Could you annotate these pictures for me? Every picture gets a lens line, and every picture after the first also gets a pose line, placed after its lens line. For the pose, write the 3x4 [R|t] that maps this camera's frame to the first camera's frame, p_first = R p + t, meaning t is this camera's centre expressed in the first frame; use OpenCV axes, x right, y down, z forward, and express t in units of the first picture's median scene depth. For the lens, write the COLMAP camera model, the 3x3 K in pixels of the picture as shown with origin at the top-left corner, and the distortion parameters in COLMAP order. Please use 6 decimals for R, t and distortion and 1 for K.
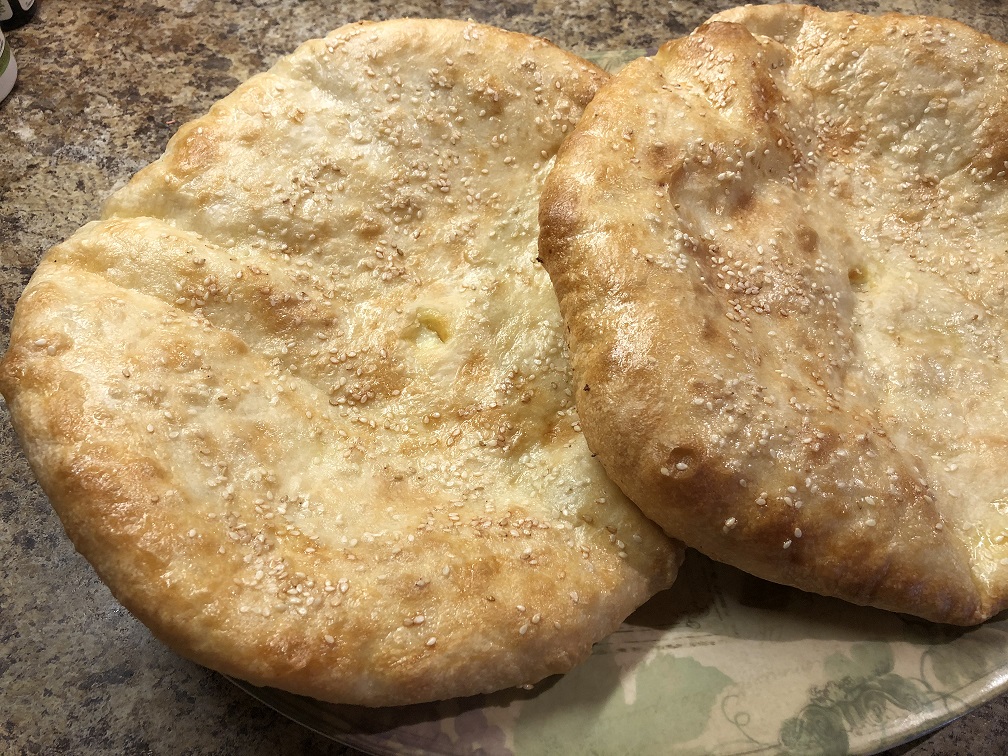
lens RADIAL K [[852.5, 0, 504.0], [0, 852.5, 378.0], [0, 0, 1]] dist [0.004550, 0.002239]
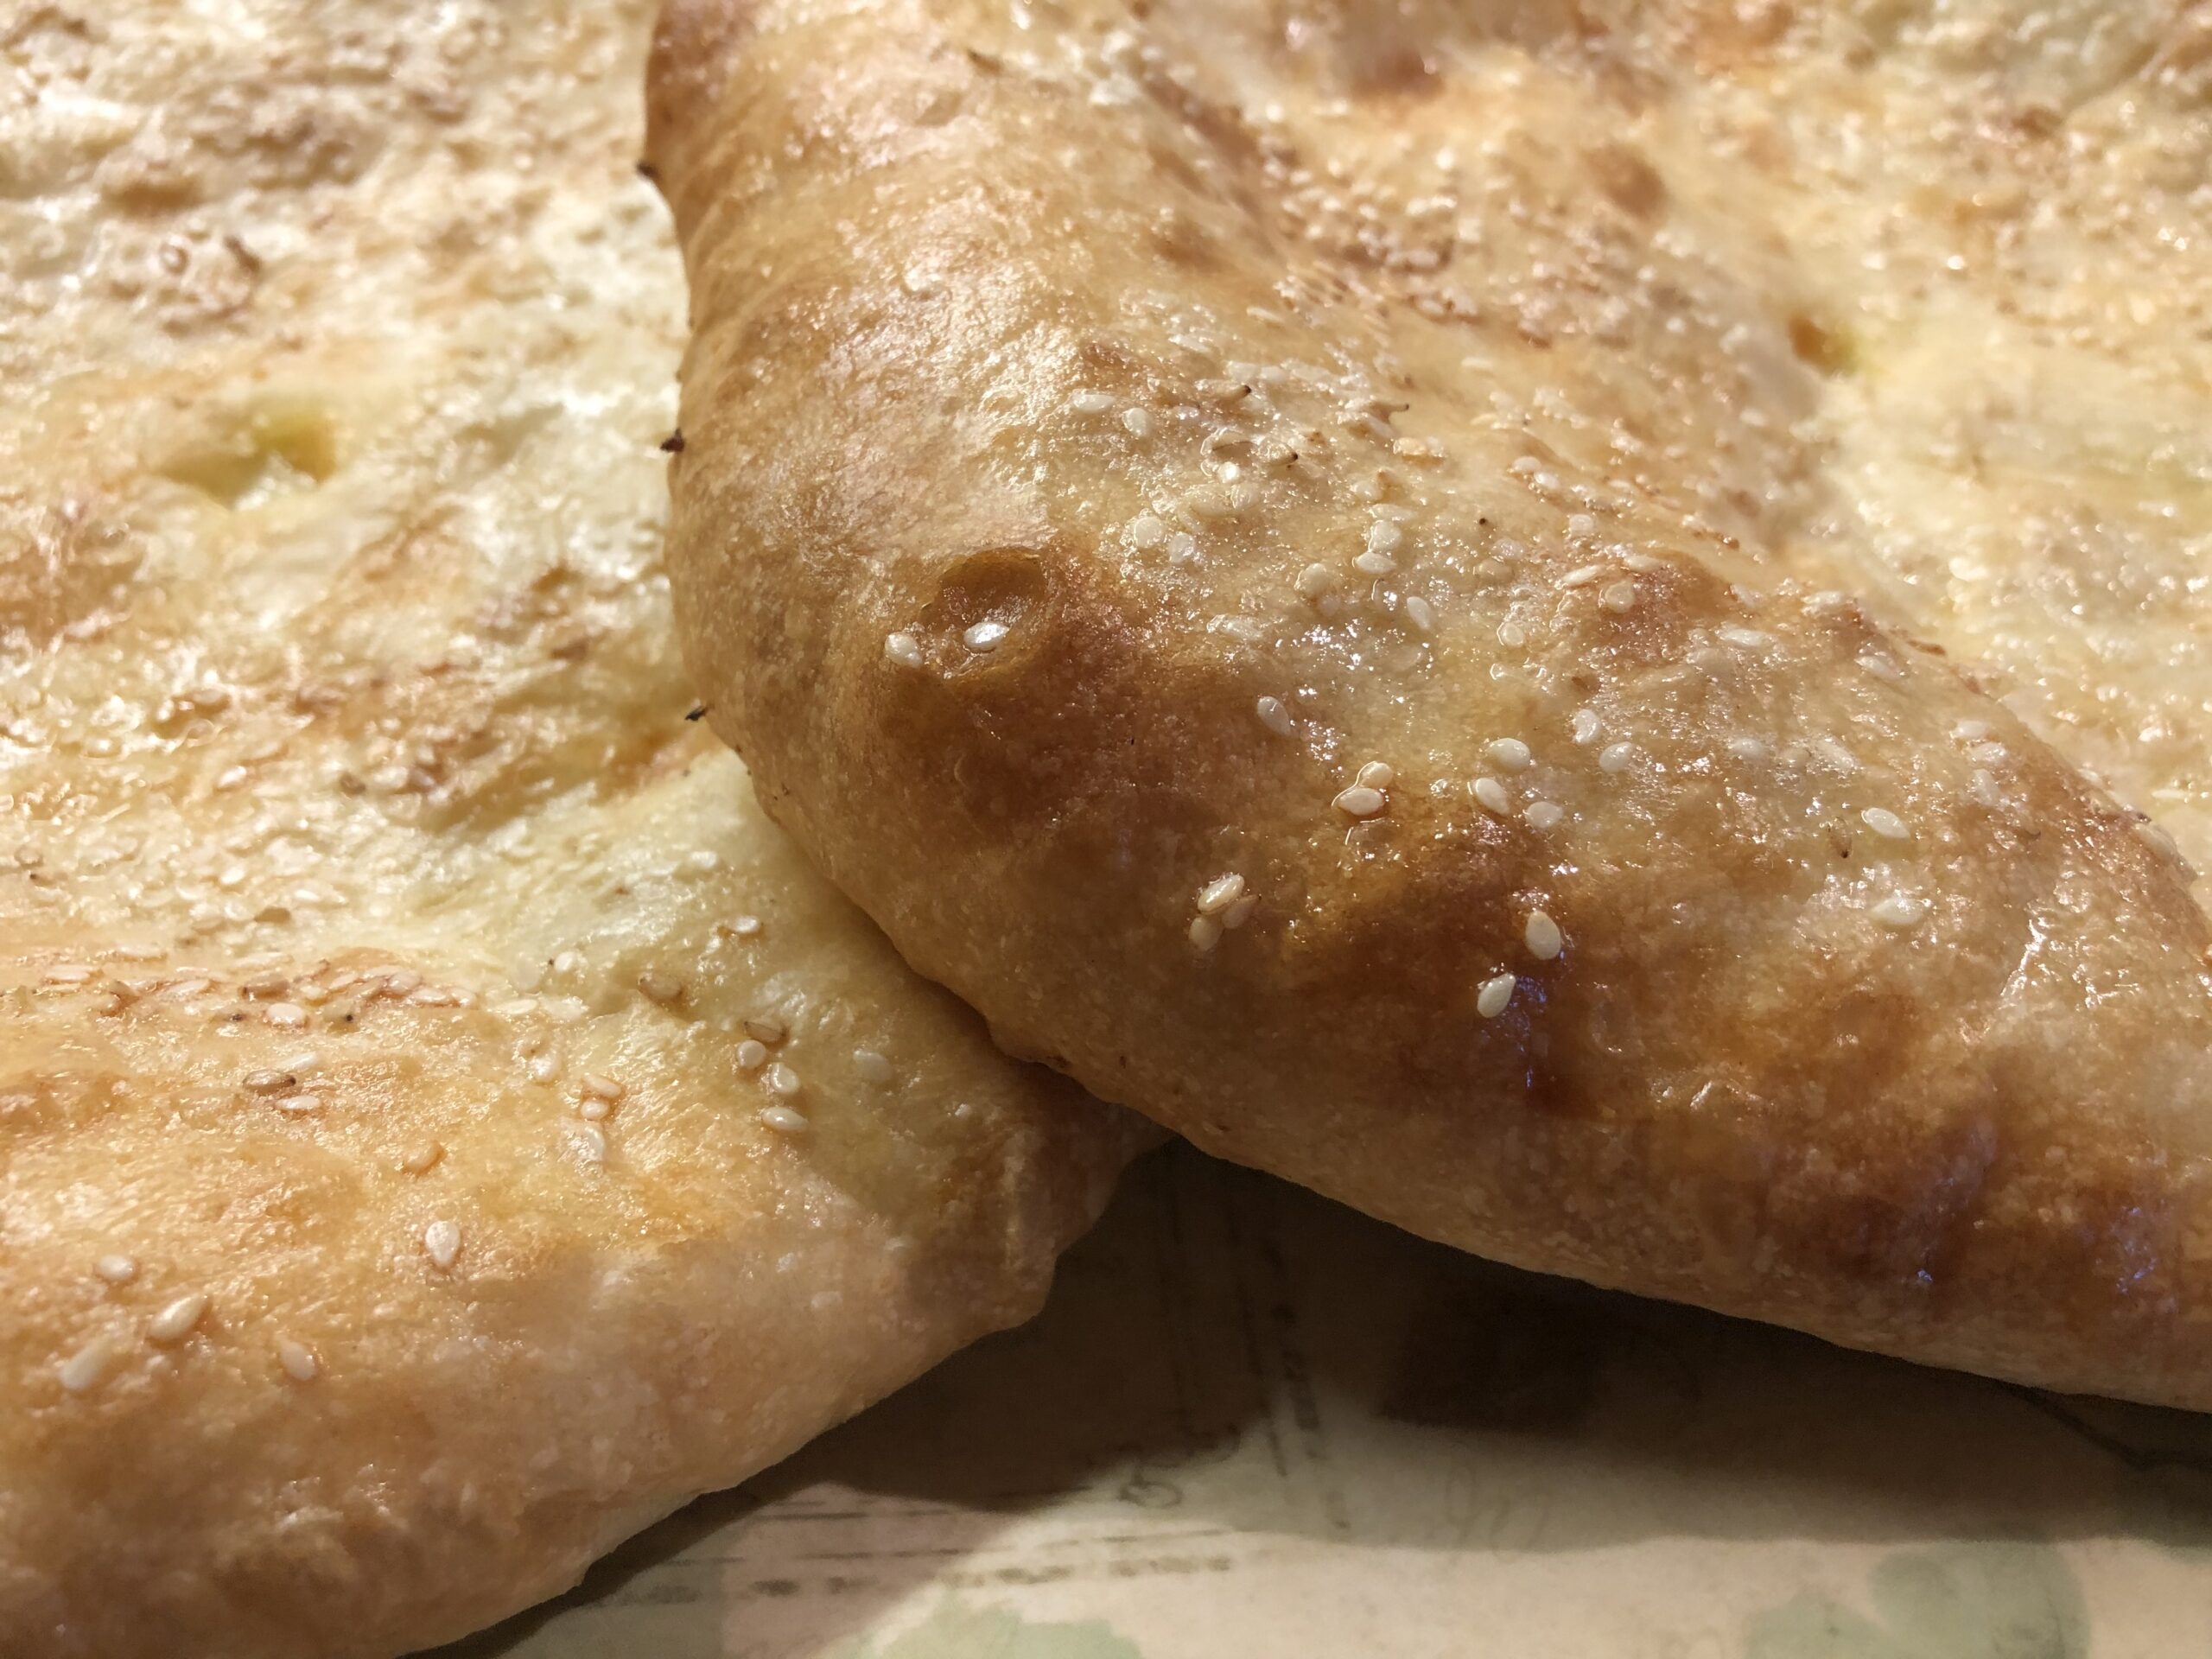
lens RADIAL K [[1914.6, 0, 1106.0], [0, 1914.6, 829.5], [0, 0, 1]] dist [-0.004201, -0.014935]
pose [[0.999543, -0.011730, -0.027858, 0.233266], [0.004780, 0.971380, -0.237481, 0.248137], [0.029847, 0.237239, 0.970993, 0.498020]]
